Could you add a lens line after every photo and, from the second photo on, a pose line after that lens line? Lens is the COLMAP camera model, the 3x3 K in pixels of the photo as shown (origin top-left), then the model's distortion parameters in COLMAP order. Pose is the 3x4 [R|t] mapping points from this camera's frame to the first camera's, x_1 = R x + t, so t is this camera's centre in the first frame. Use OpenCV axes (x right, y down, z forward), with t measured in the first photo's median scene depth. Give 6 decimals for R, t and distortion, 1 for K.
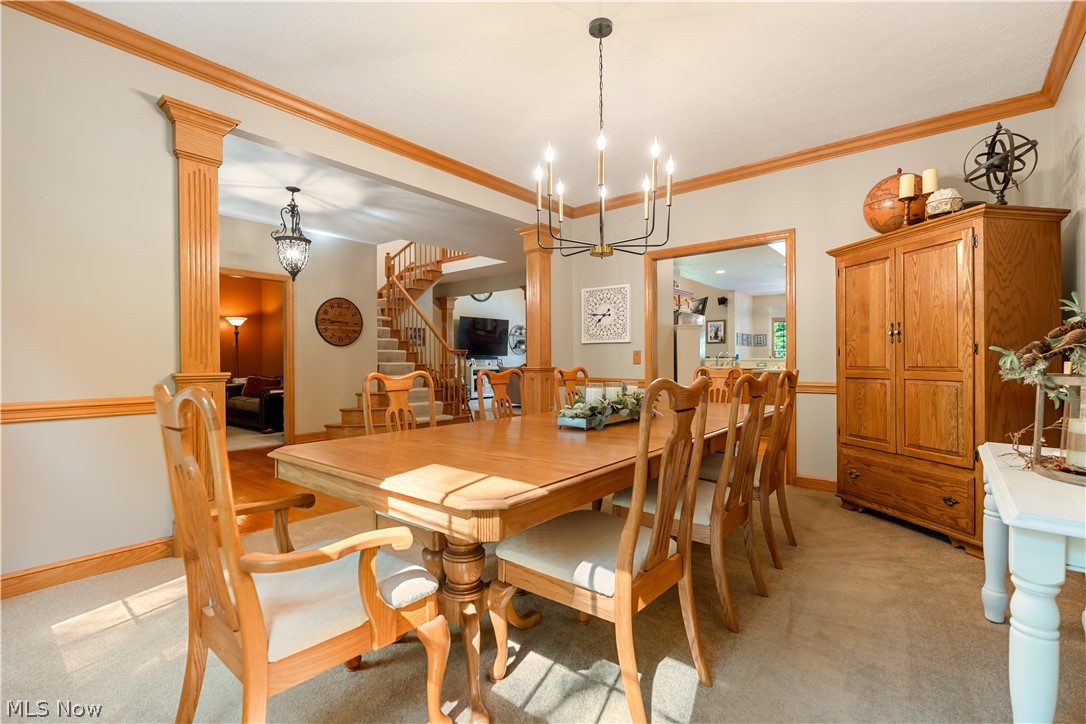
lens RADIAL K [[495.8, 0, 541.5], [0, 495.8, 360.7], [0, 0, 1]] dist [-0.004075, -0.000030]
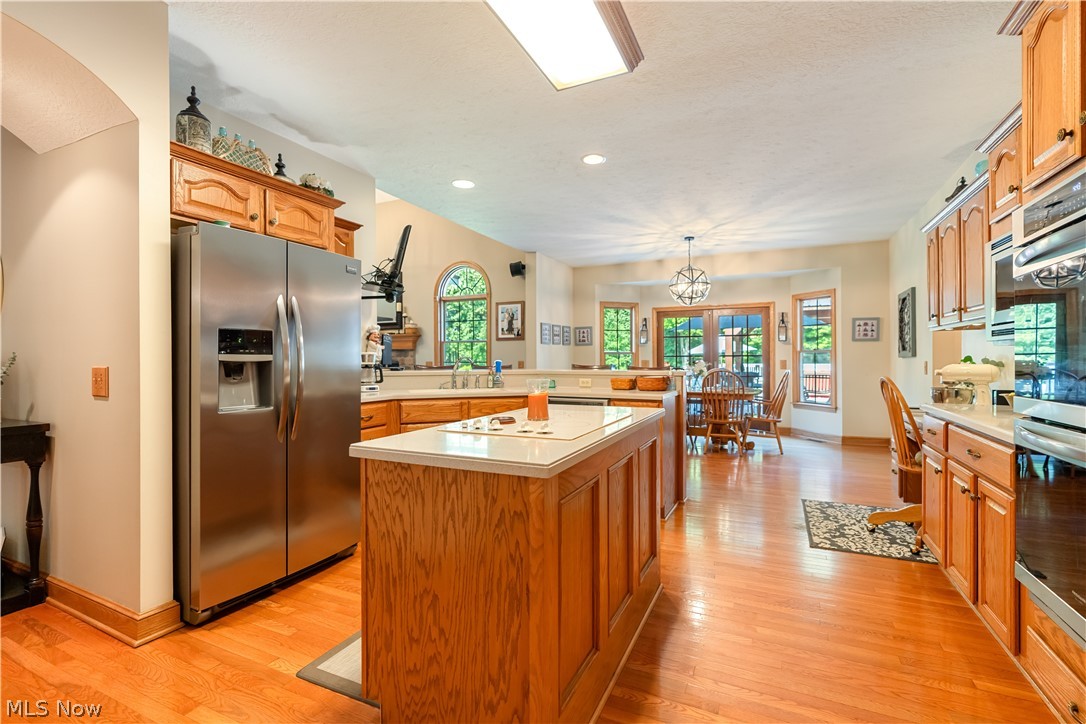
lens RADIAL K [[495.8, 0, 536.6], [0, 495.8, 359.6], [0, 0, 1]] dist [-0.004075, -0.000030]
pose [[0.972242, -0.001106, 0.233975, 0.241554], [0.001689, 0.999996, -0.002293, -0.009513], [-0.233971, 0.002625, 0.972240, 0.401613]]
